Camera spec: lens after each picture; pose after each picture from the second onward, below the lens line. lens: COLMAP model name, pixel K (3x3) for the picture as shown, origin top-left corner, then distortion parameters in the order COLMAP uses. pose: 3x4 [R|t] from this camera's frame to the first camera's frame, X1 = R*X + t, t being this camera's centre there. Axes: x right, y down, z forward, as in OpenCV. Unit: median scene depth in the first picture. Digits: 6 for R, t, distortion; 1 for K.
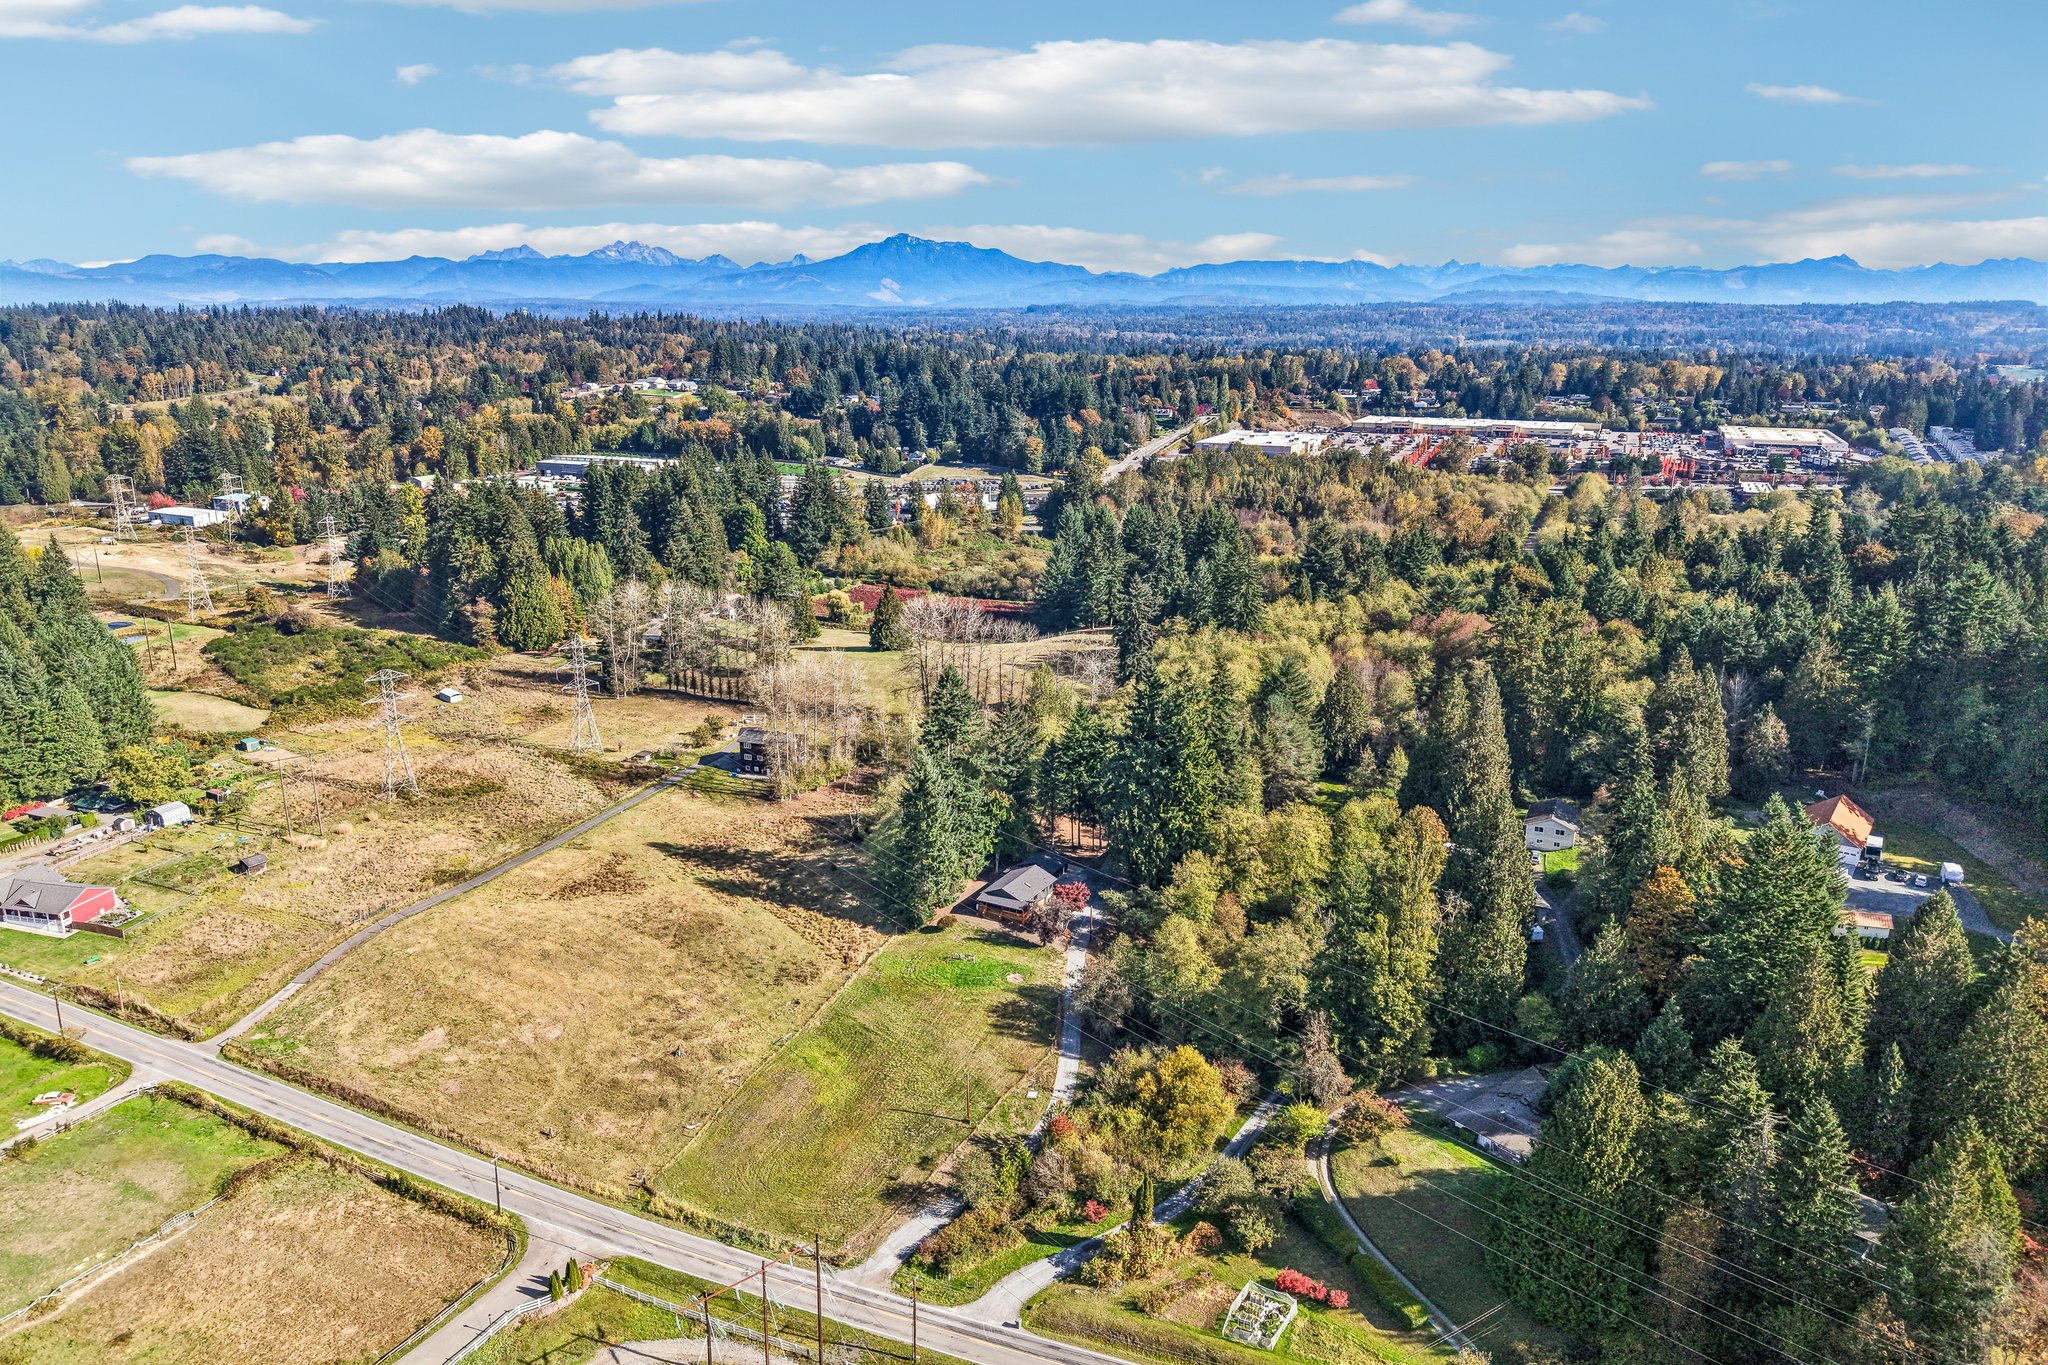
lens RADIAL K [[1377.5, 0, 1024.0], [0, 1377.5, 682.5], [0, 0, 1]] dist [0.040480, -0.049810]
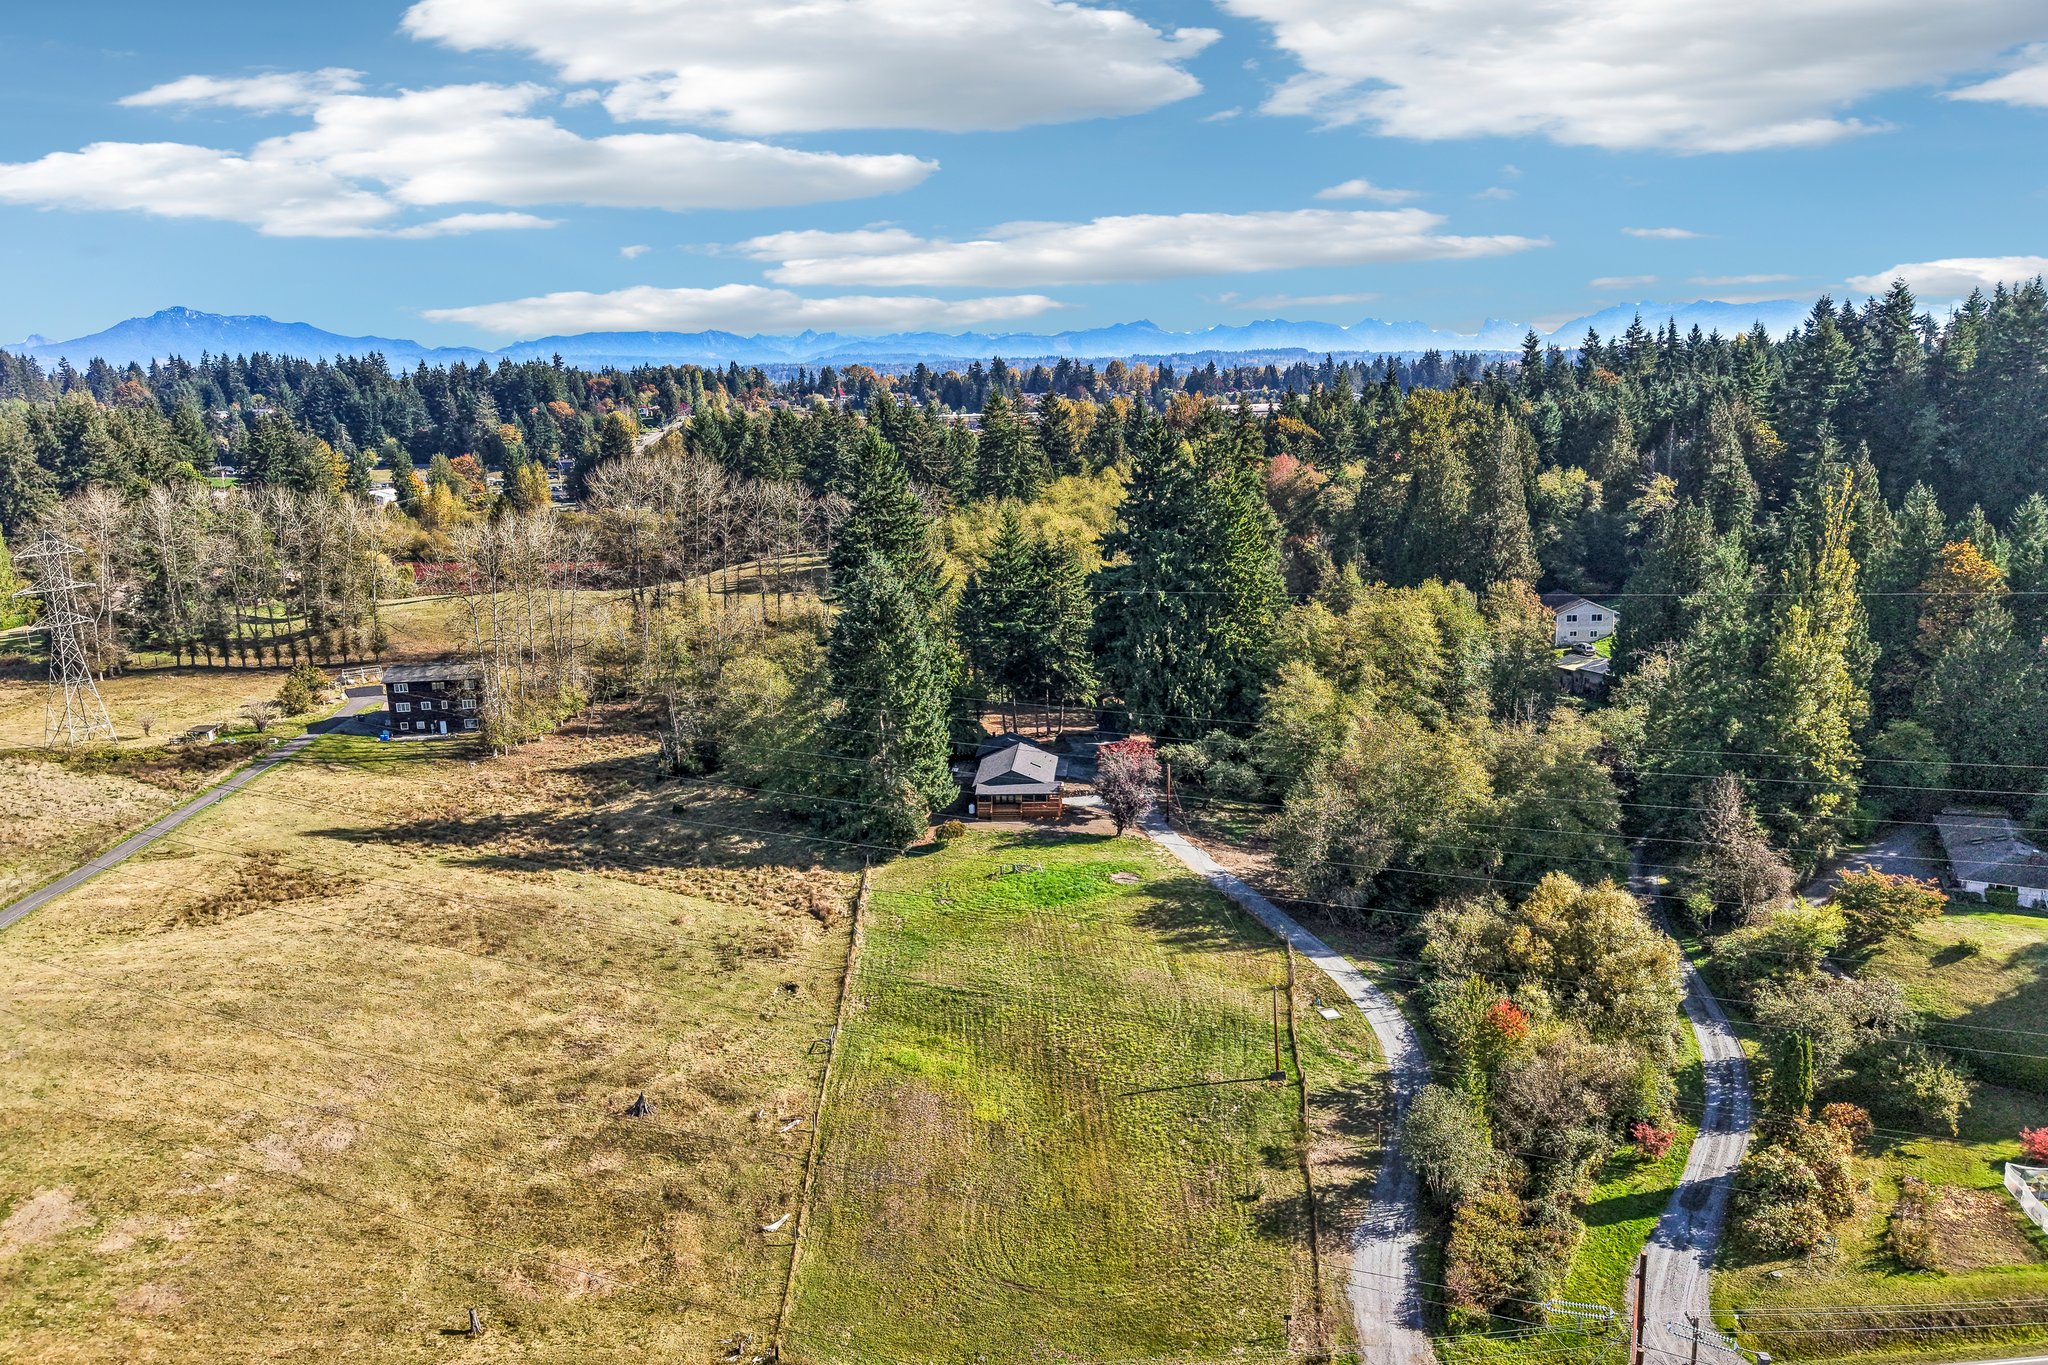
lens RADIAL K [[1410.5, 0, 1016.5], [0, 1410.5, 724.9], [0, 0, 1]] dist [0.027239, -0.029068]
pose [[0.904206, -0.127782, 0.407533, -0.274596], [0.141382, 0.989950, -0.003290, 0.132508], [-0.403017, 0.060592, 0.913185, 0.414324]]
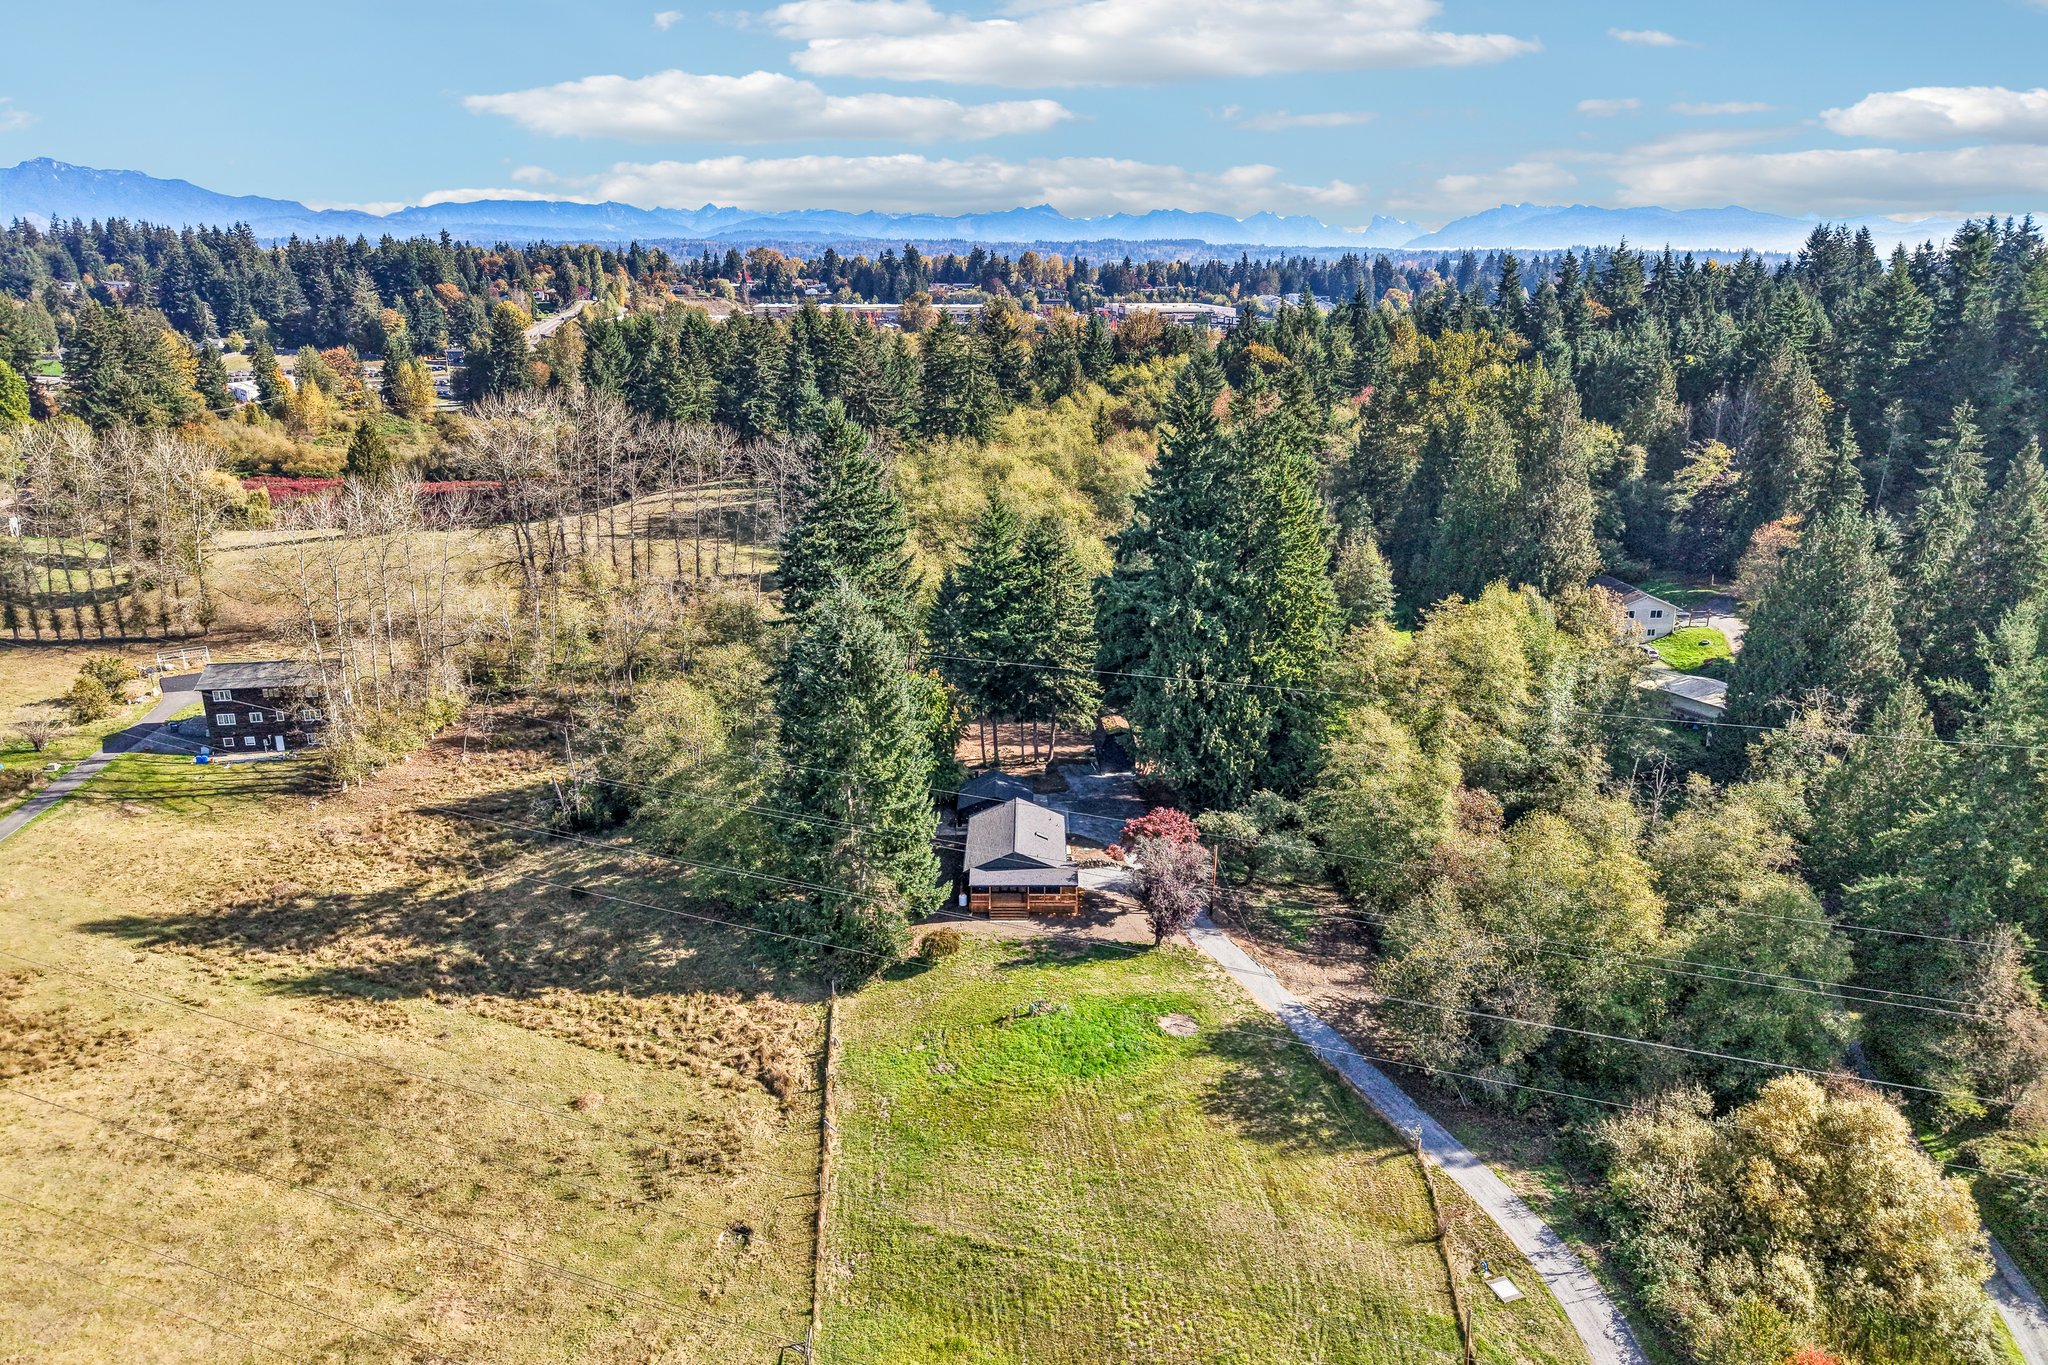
lens RADIAL K [[1354.7, 0, 1011.6], [0, 1354.7, 716.7], [0, 0, 1]] dist [0.005687, -0.003357]
pose [[0.874292, -0.155635, 0.459773, -0.231345], [0.128613, 0.987625, 0.089749, 0.059643], [-0.468051, -0.019334, 0.883490, 0.581869]]
